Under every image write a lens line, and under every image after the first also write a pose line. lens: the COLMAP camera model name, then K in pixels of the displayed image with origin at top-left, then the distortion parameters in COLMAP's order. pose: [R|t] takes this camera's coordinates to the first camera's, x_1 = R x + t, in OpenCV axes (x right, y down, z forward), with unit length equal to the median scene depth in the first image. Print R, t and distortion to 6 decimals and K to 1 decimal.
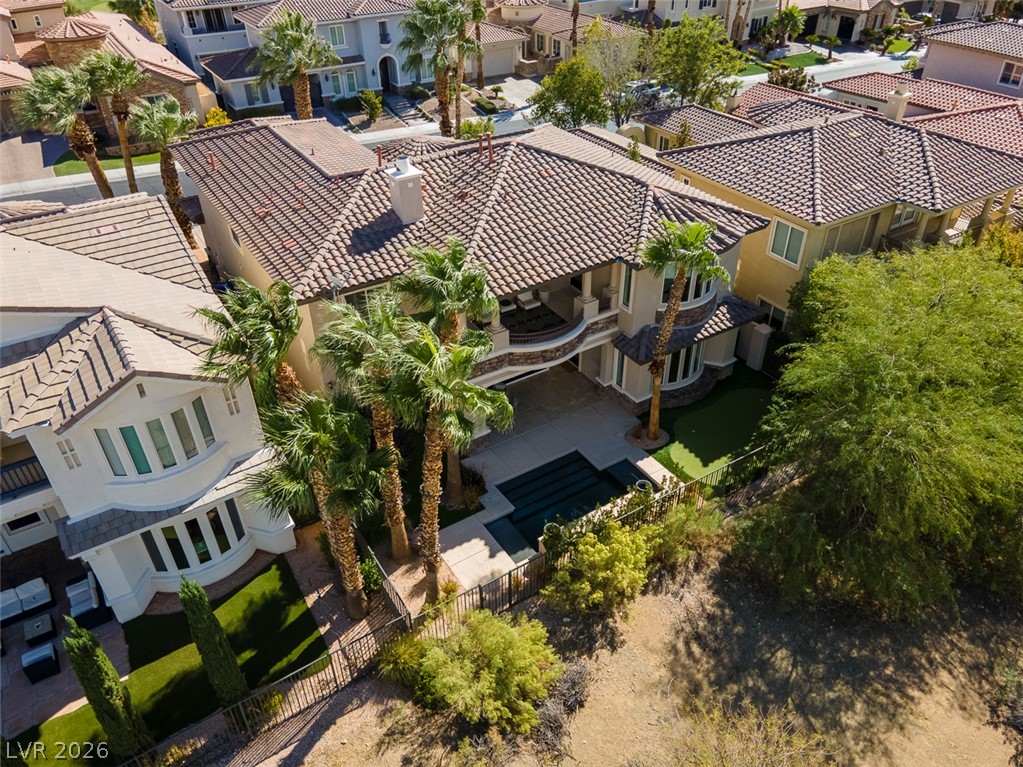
lens RADIAL K [[735.9, 0, 511.5], [0, 735.9, 383.5], [0, 0, 1]] dist [0.038217, 0.004768]
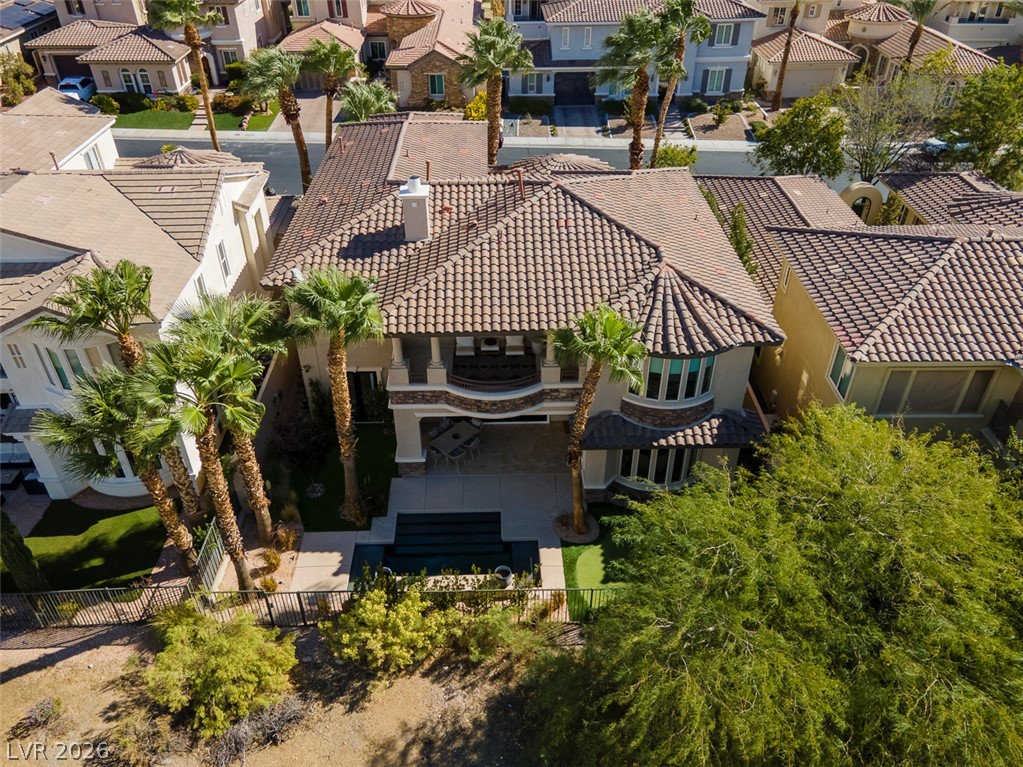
lens RADIAL K [[768.8, 0, 511.5], [0, 768.8, 383.5], [0, 0, 1]] dist [0.049752, 0.003018]
pose [[0.854943, 0.305916, -0.418913, 0.484094], [-0.304828, 0.949725, 0.071437, -0.147175], [0.419706, 0.066622, 0.905212, 0.105411]]
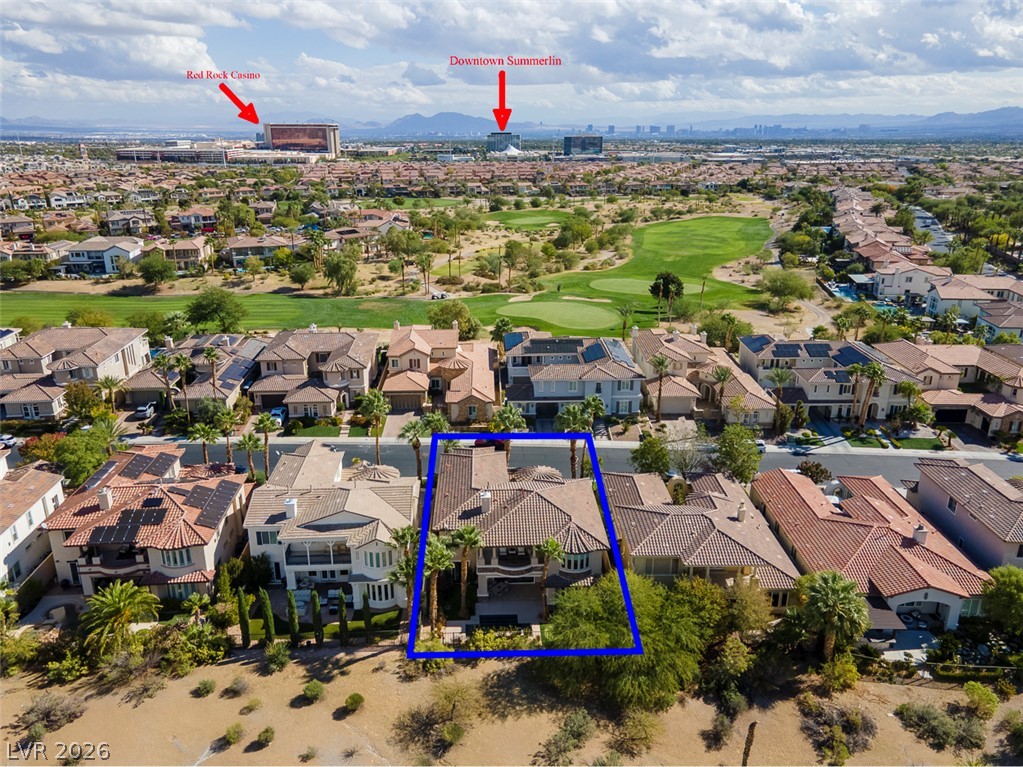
lens RADIAL K [[768.8, 0, 511.5], [0, 768.8, 383.5], [0, 0, 1]] dist [0.049752, 0.003018]
pose [[0.863241, 0.179291, -0.471879, 1.247751], [-0.301434, 0.932921, -0.196969, -0.128377], [0.404911, 0.312272, 0.859380, -1.634723]]
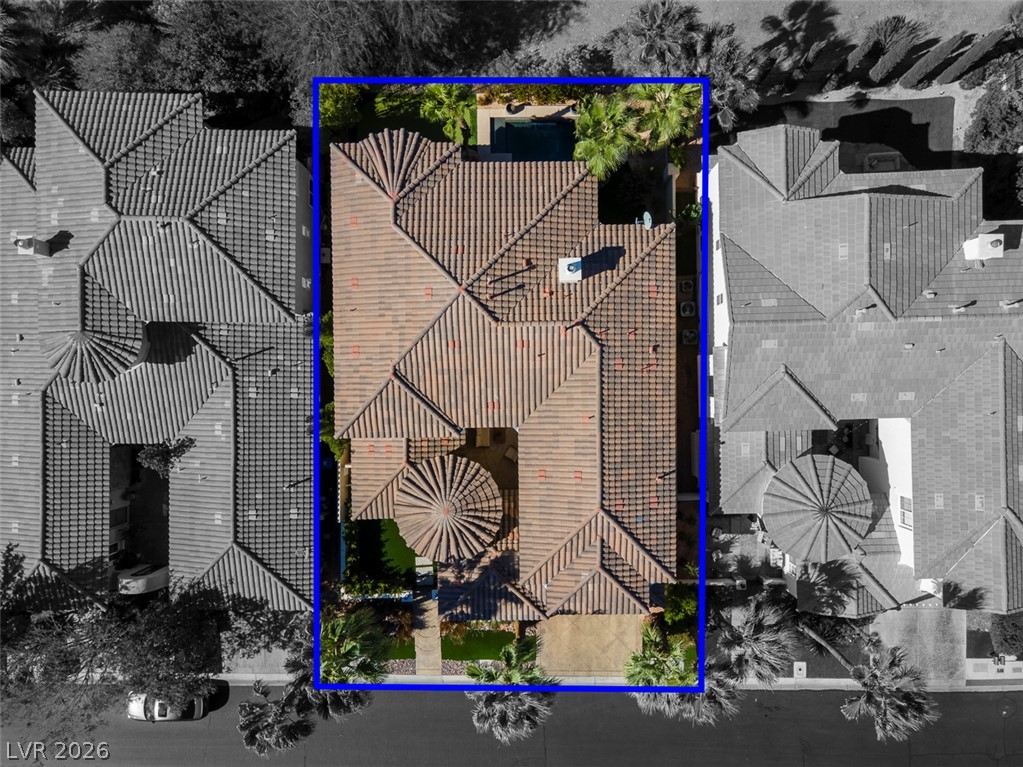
lens RADIAL K [[768.8, 0, 511.5], [0, 768.8, 383.5], [0, 0, 1]] dist [0.049752, 0.003018]
pose [[-0.845961, -0.532517, 0.027835, -0.187020], [0.326506, -0.476008, 0.816584, -1.475139], [-0.421596, 0.699887, 0.576554, 0.399954]]
